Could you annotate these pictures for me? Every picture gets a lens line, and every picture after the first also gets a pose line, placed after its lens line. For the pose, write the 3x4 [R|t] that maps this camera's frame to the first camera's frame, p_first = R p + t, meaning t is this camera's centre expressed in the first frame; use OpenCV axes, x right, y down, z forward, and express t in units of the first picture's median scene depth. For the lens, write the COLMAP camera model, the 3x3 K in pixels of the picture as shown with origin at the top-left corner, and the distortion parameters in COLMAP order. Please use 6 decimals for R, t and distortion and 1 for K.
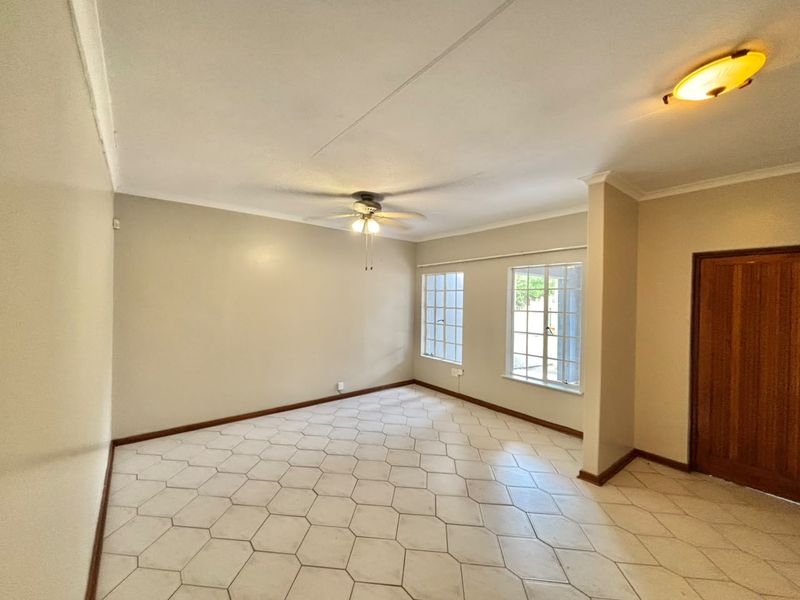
lens RADIAL K [[326.9, 0, 399.8], [0, 326.9, 298.3], [0, 0, 1]] dist [-0.002793, -0.000347]
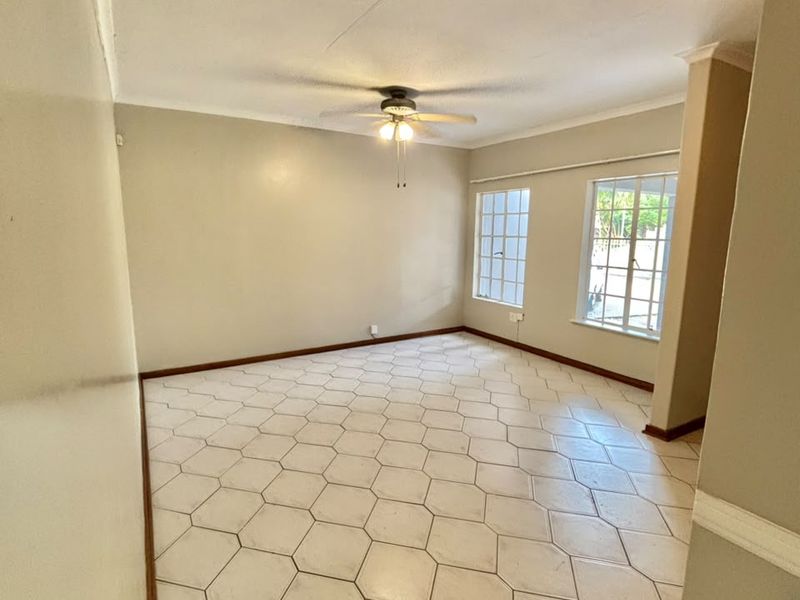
lens RADIAL K [[433.8, 0, 400.4], [0, 433.8, 301.2], [0, 0, 1]] dist [0.007722, -0.015304]
pose [[0.990768, 0.014587, -0.134782, 0.045052], [0.007450, 0.986834, 0.161564, 0.016623], [0.135364, -0.161076, 0.977615, -0.095786]]
